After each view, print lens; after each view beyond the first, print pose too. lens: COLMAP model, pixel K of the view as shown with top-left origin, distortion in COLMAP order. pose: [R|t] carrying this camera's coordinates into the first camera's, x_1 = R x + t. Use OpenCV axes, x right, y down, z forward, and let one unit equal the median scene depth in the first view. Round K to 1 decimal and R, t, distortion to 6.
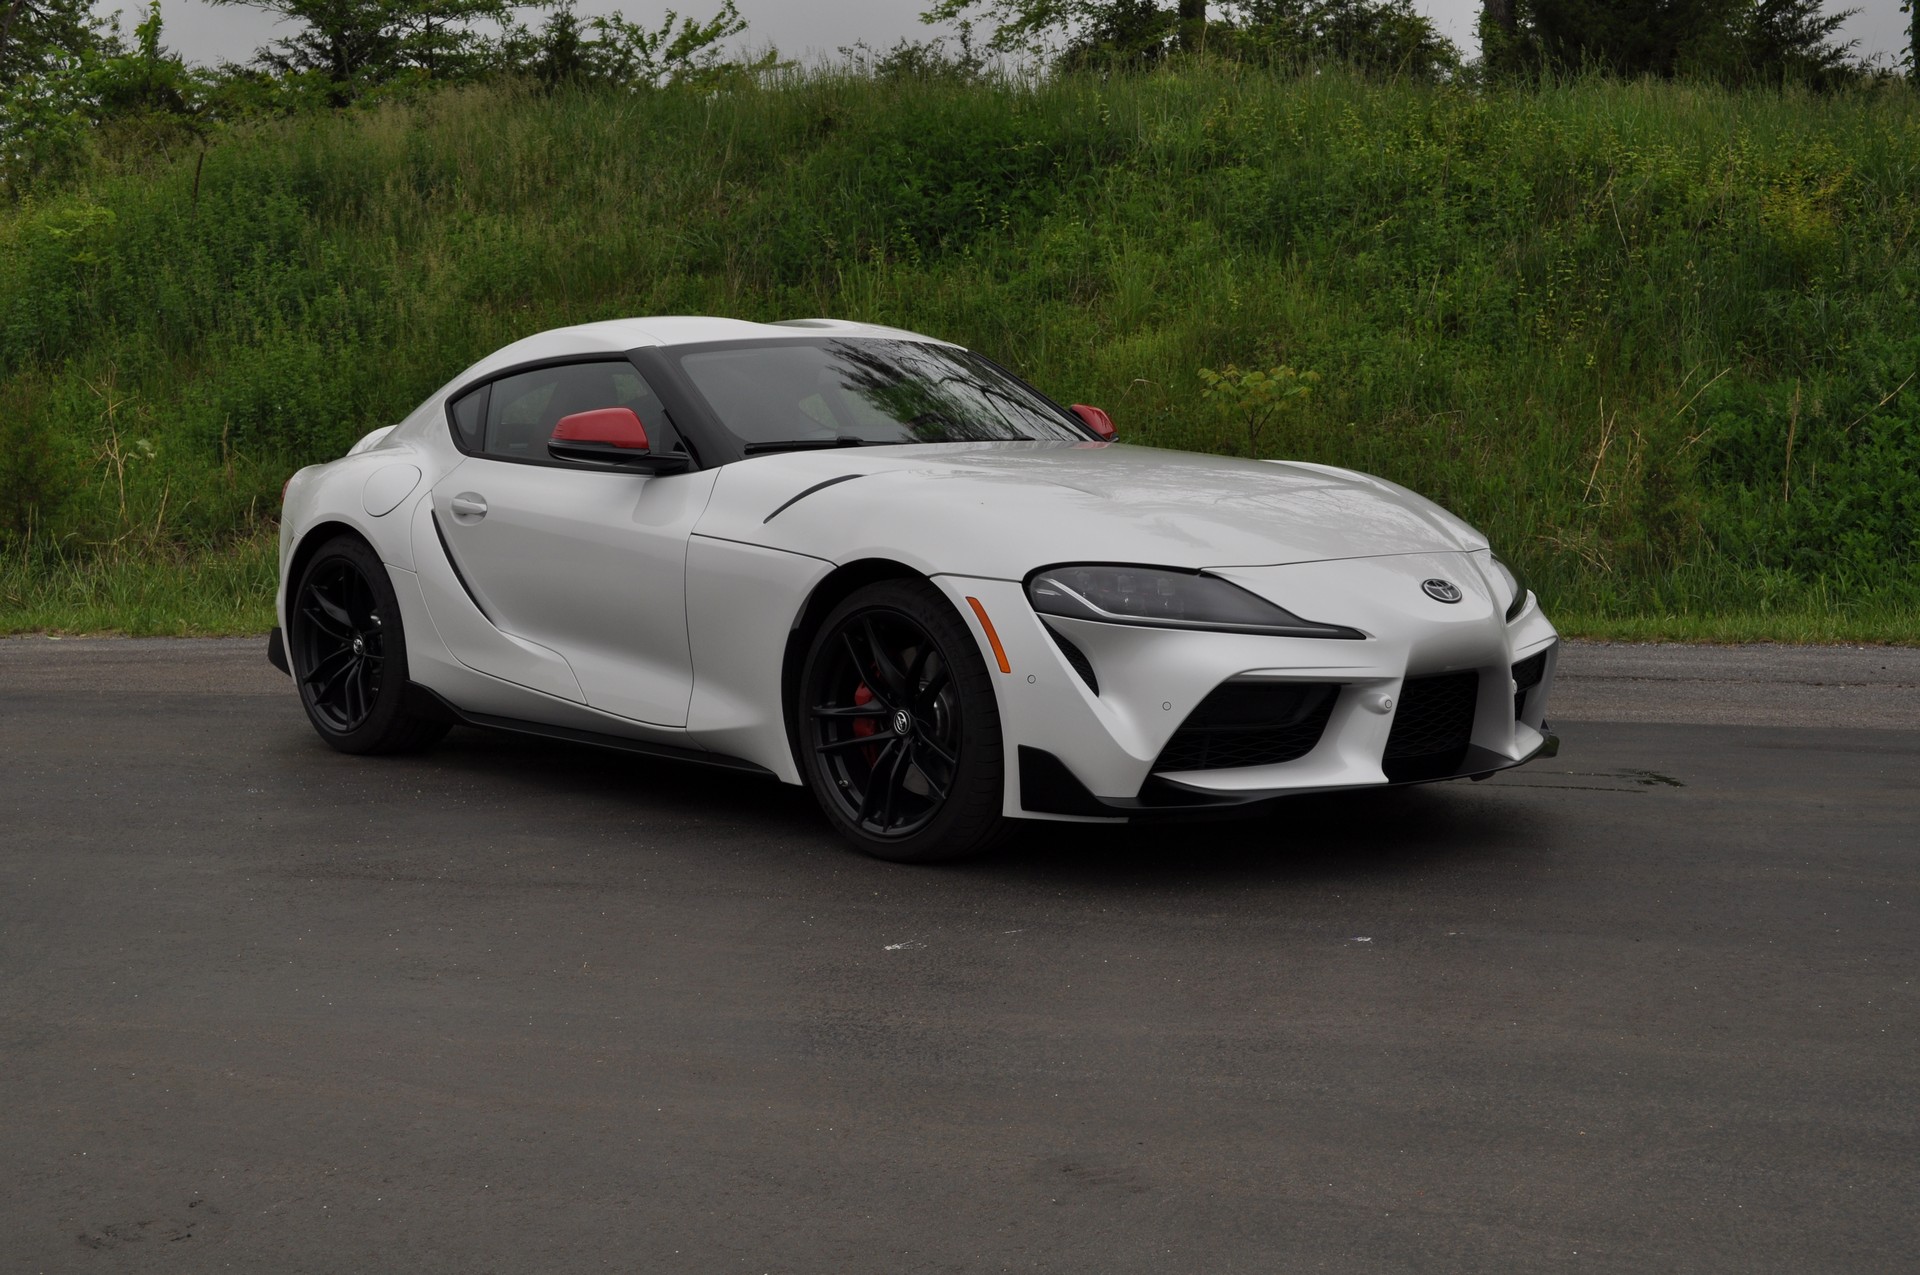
lens RADIAL K [[2605.2, 0, 960.0], [0, 2605.2, 637.5], [0, 0, 1]] dist [-0.027172, 0.015317]
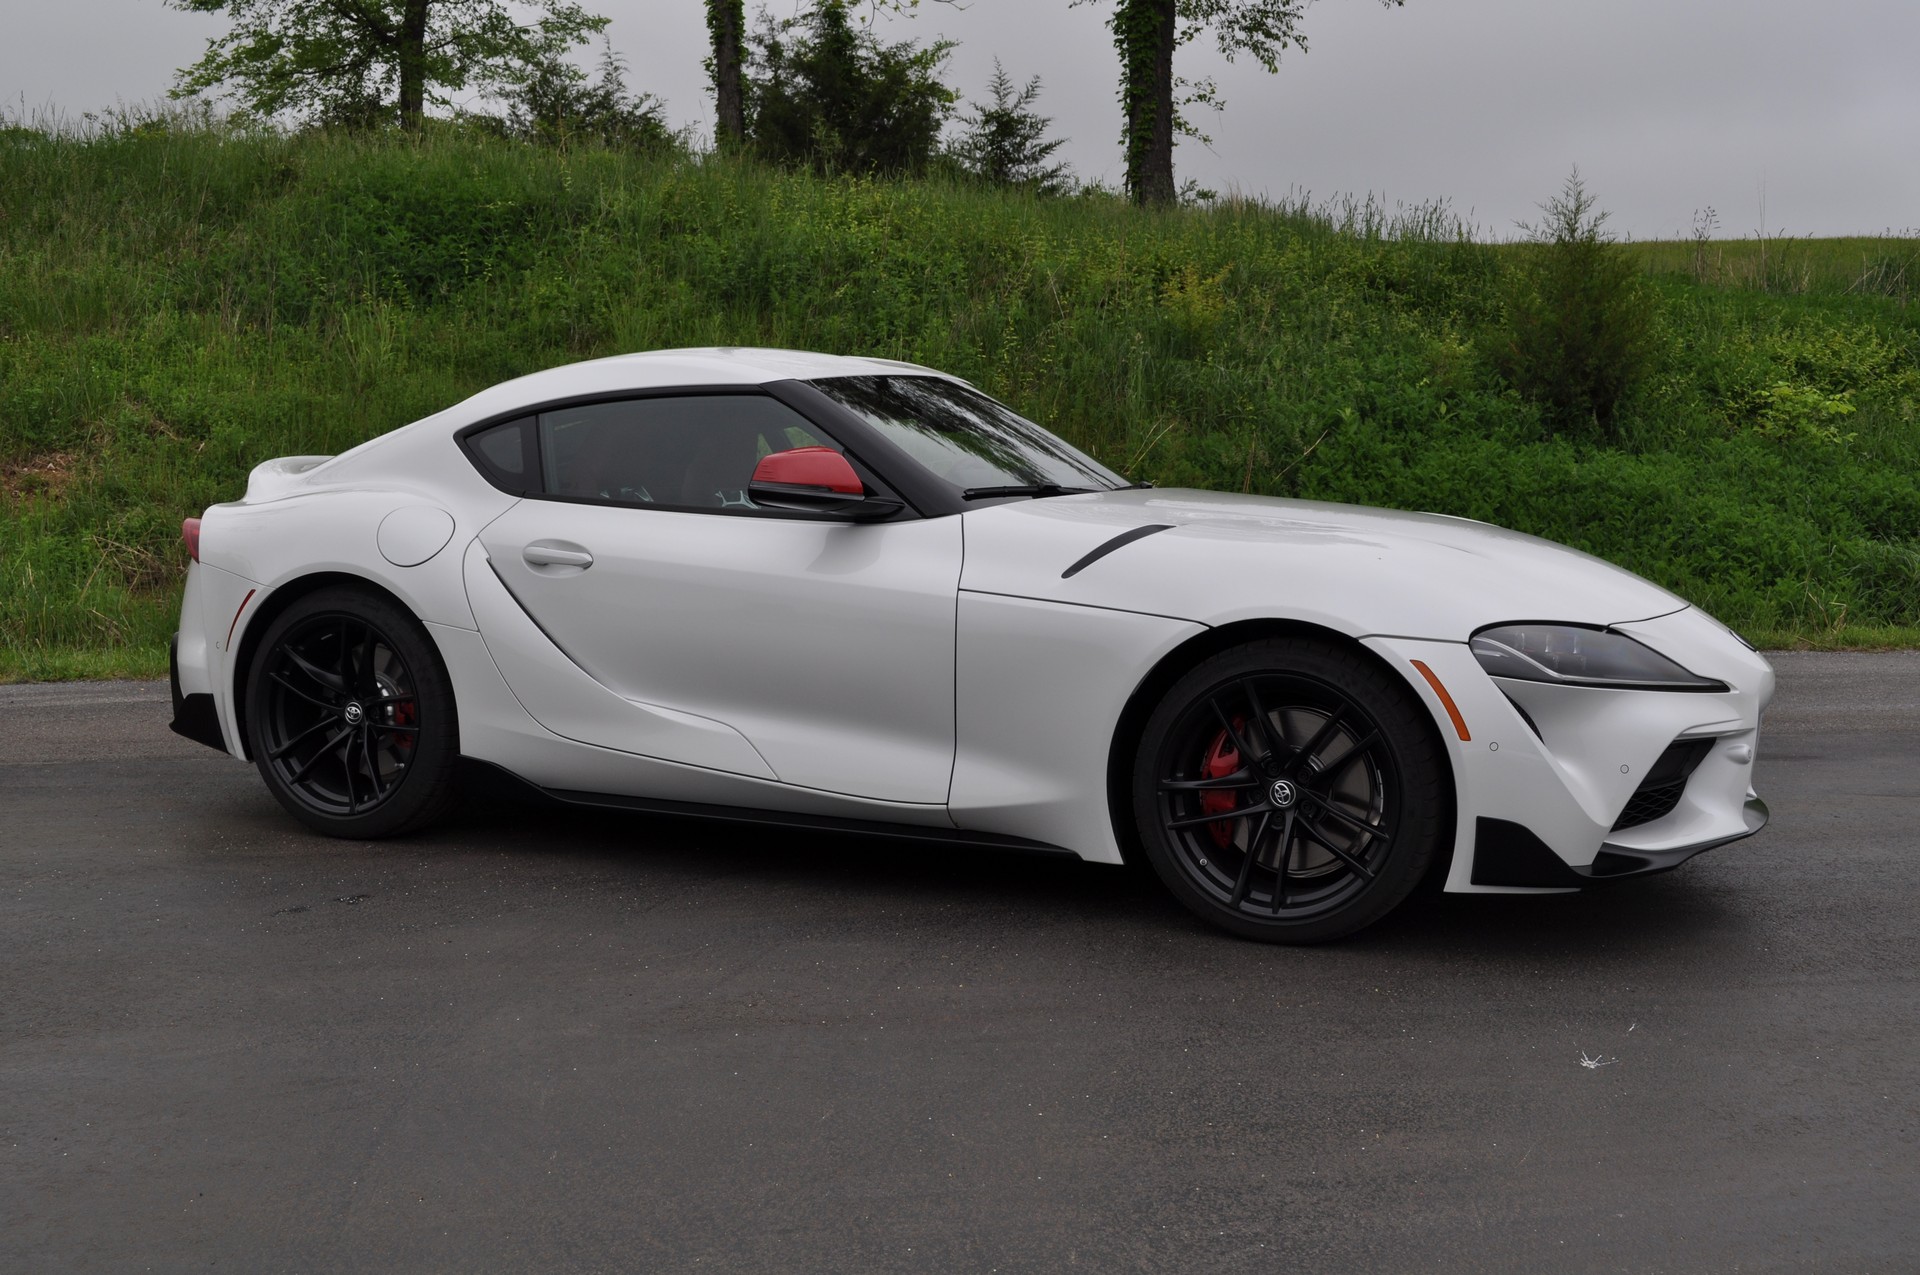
lens RADIAL K [[2060.8, 0, 960.0], [0, 2060.8, 637.5], [0, 0, 1]] dist [0.011296, -0.232010]
pose [[0.912952, -0.021663, 0.407492, -0.343413], [0.019959, 0.999765, 0.008433, -0.025611], [-0.407579, 0.000434, 0.913170, 0.302522]]
